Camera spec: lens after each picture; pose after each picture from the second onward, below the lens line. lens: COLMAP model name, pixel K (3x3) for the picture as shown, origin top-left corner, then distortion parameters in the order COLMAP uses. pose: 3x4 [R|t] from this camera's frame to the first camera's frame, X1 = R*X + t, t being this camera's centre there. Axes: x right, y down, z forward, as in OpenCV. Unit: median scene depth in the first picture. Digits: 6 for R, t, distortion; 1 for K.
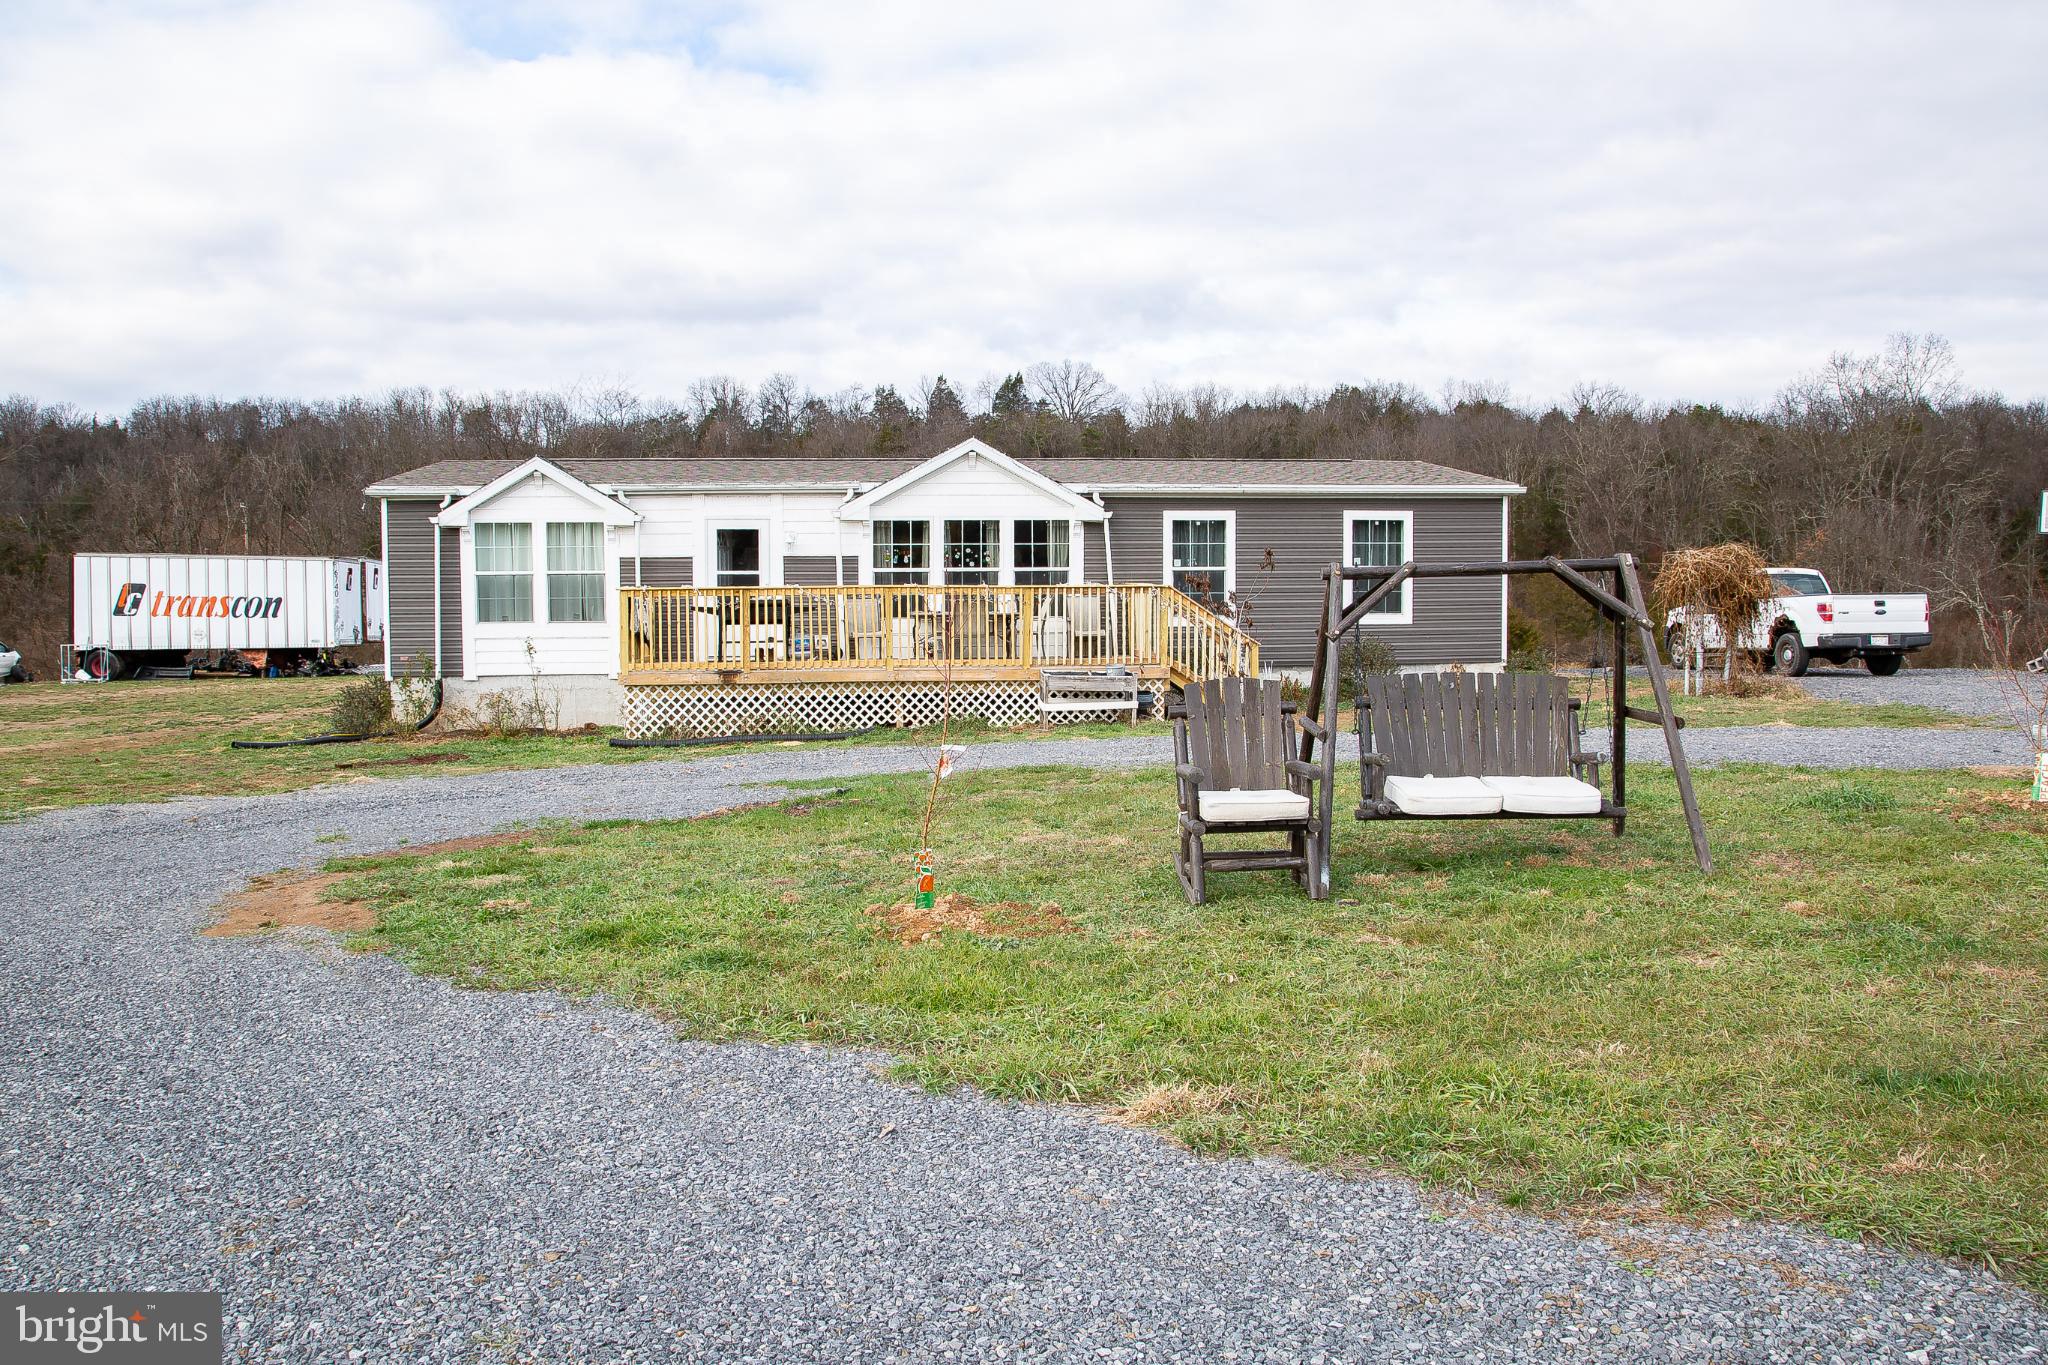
lens RADIAL K [[1523.4, 0, 1024.0], [0, 1523.4, 682.5], [0, 0, 1]] dist [-0.110730, 0.087936]
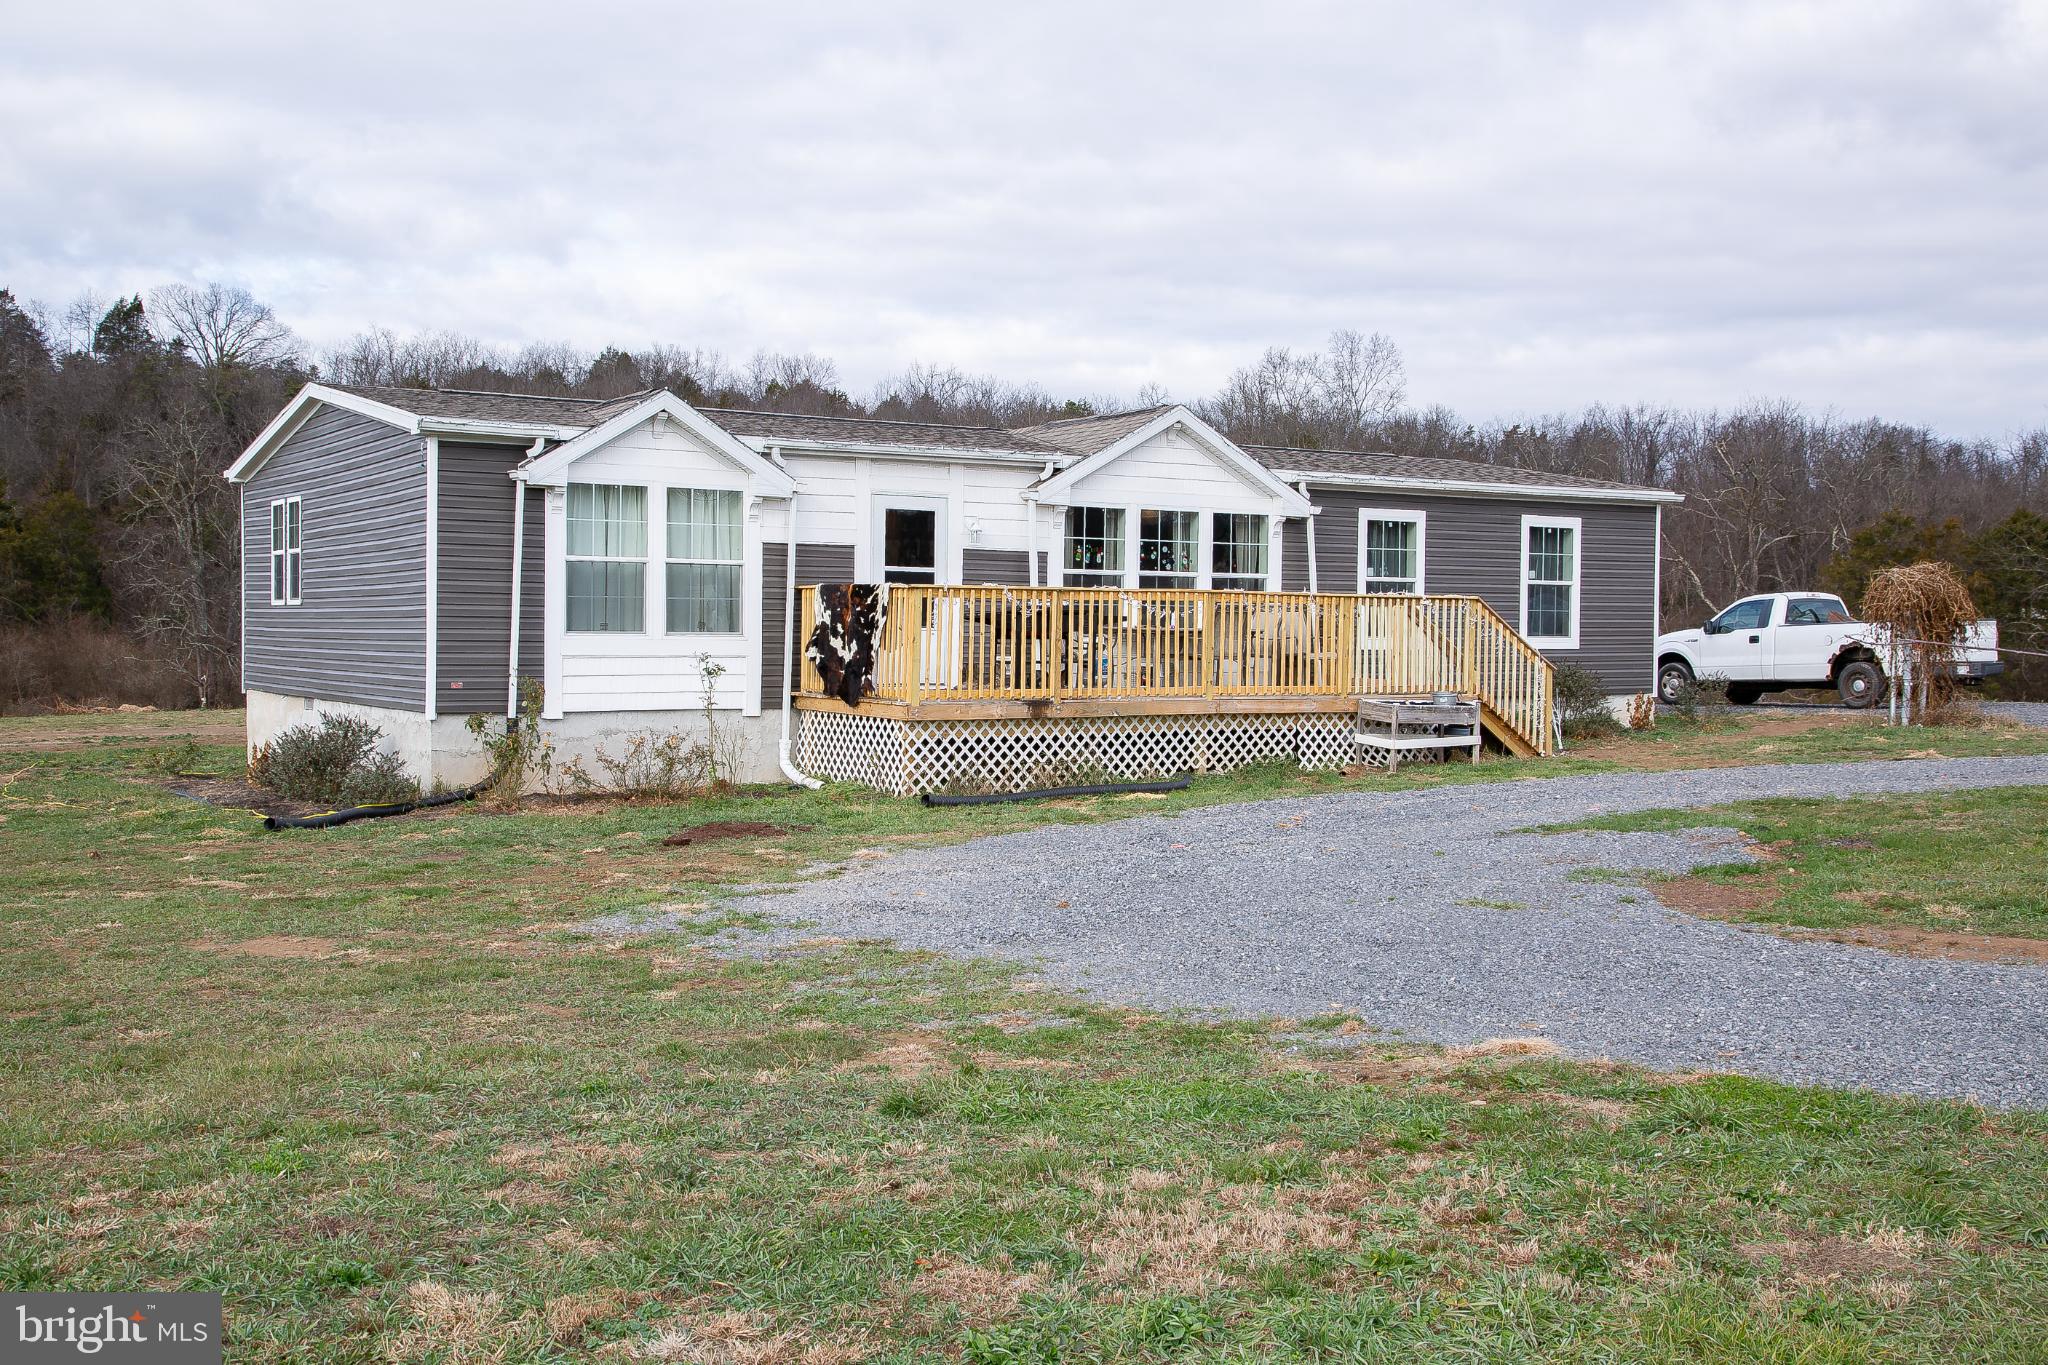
lens RADIAL K [[2032.5, 0, 1024.0], [0, 2032.5, 682.5], [0, 0, 1]] dist [0.011115, 0.034145]
pose [[0.899428, 0.001735, 0.437066, -0.554738], [0.012446, 0.999485, -0.029579, 0.011197], [-0.436892, 0.032044, 0.898943, 0.098922]]
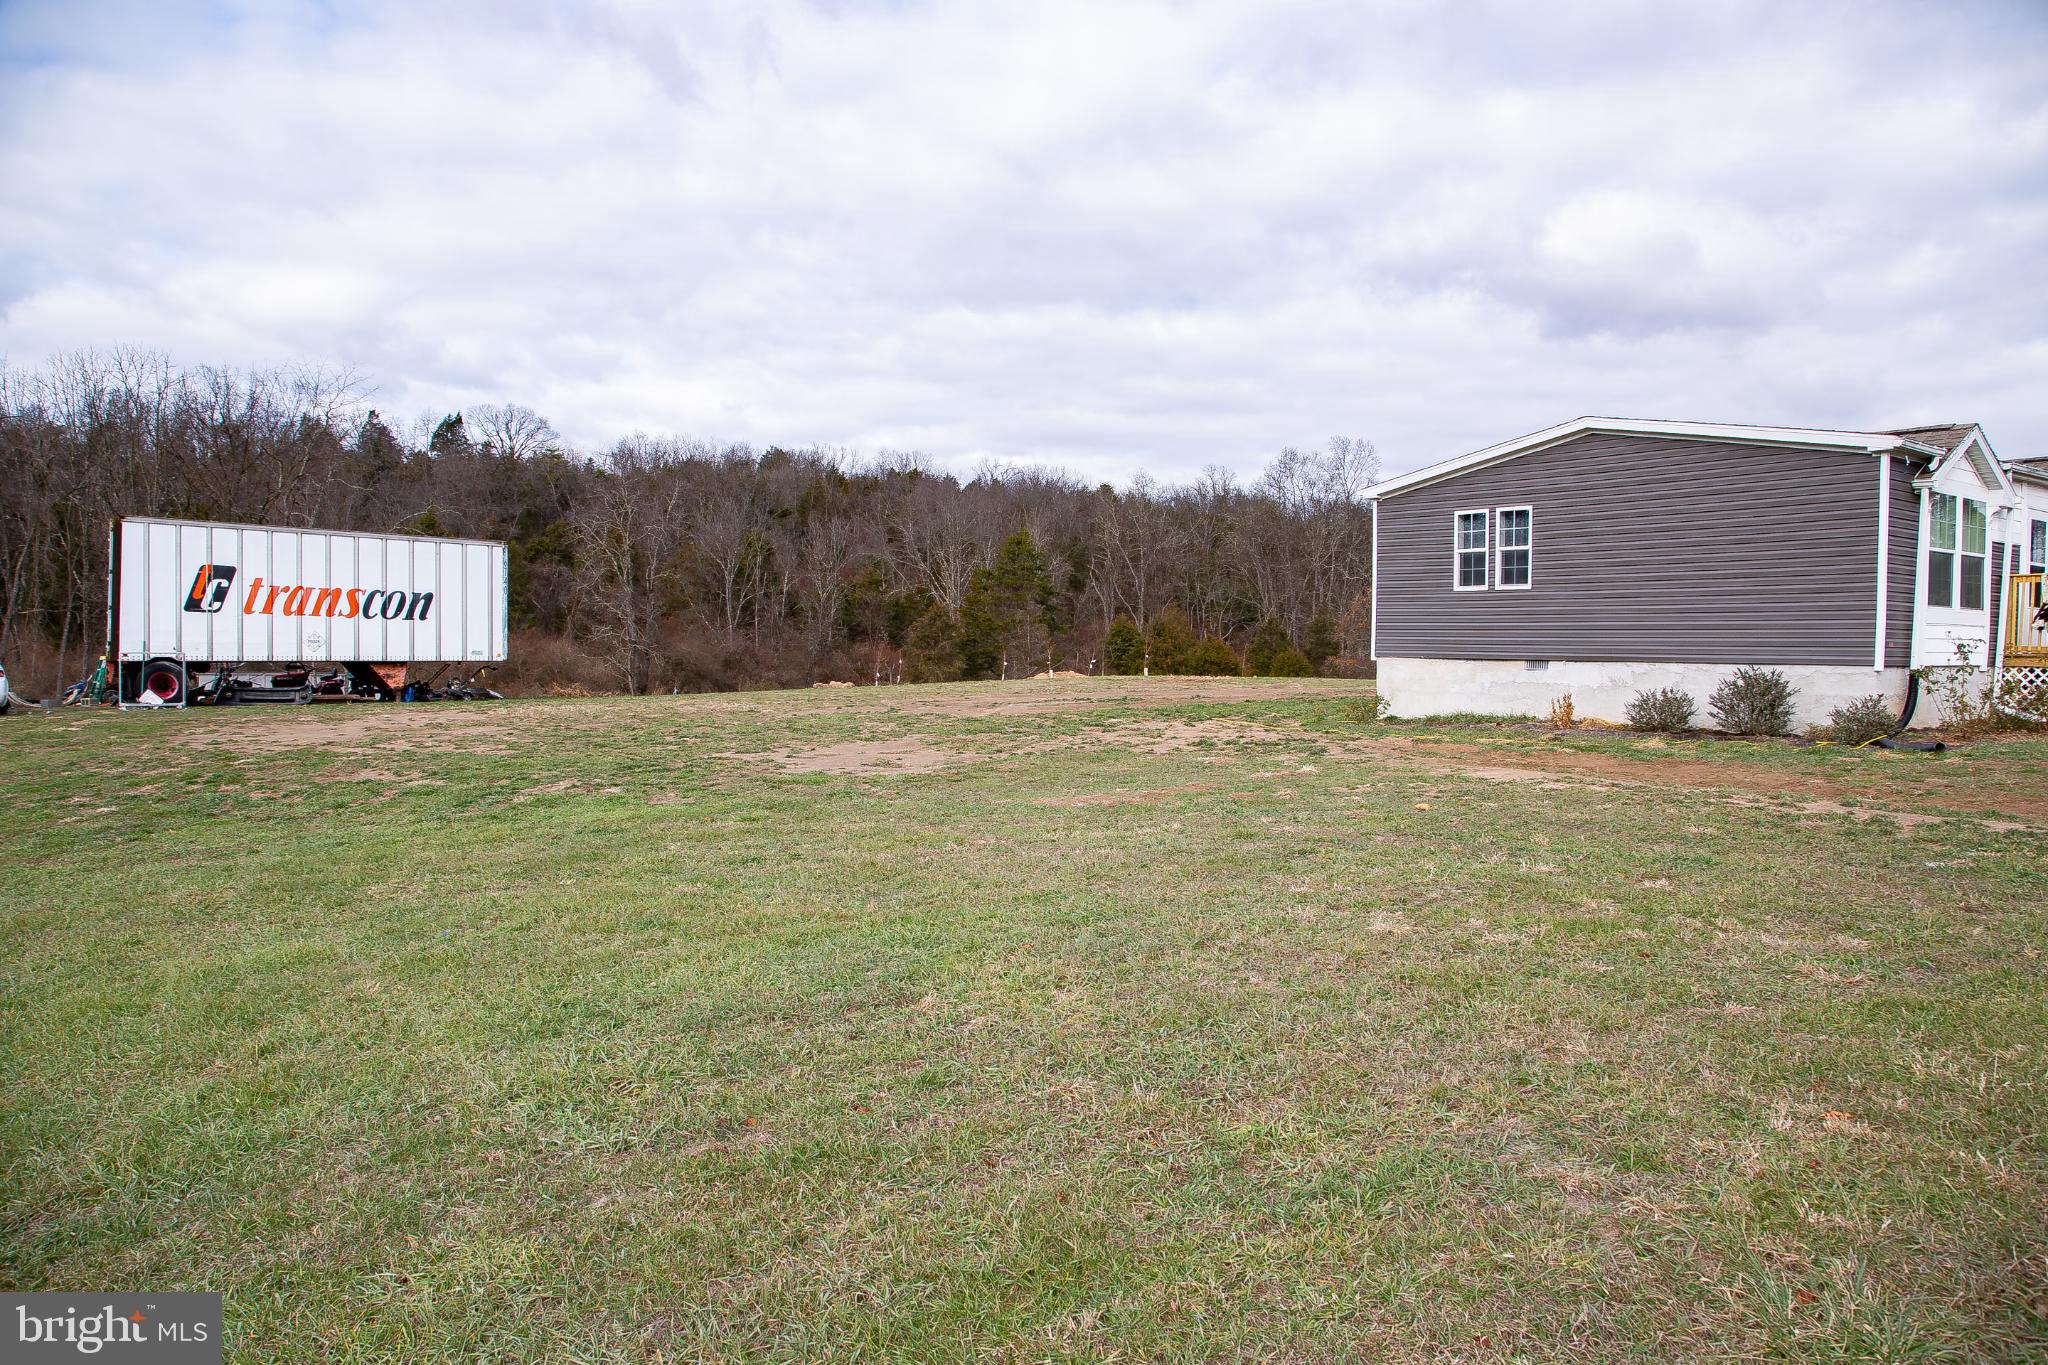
lens RADIAL K [[1379.5, 0, 1020.9], [0, 1379.5, 706.5], [0, 0, 1]] dist [-0.107066, 0.063878]
pose [[0.883657, -0.004609, 0.468112, -1.145620], [0.010649, 0.999891, -0.010258, 0.020105], [-0.468013, 0.014050, 0.883610, 0.544600]]
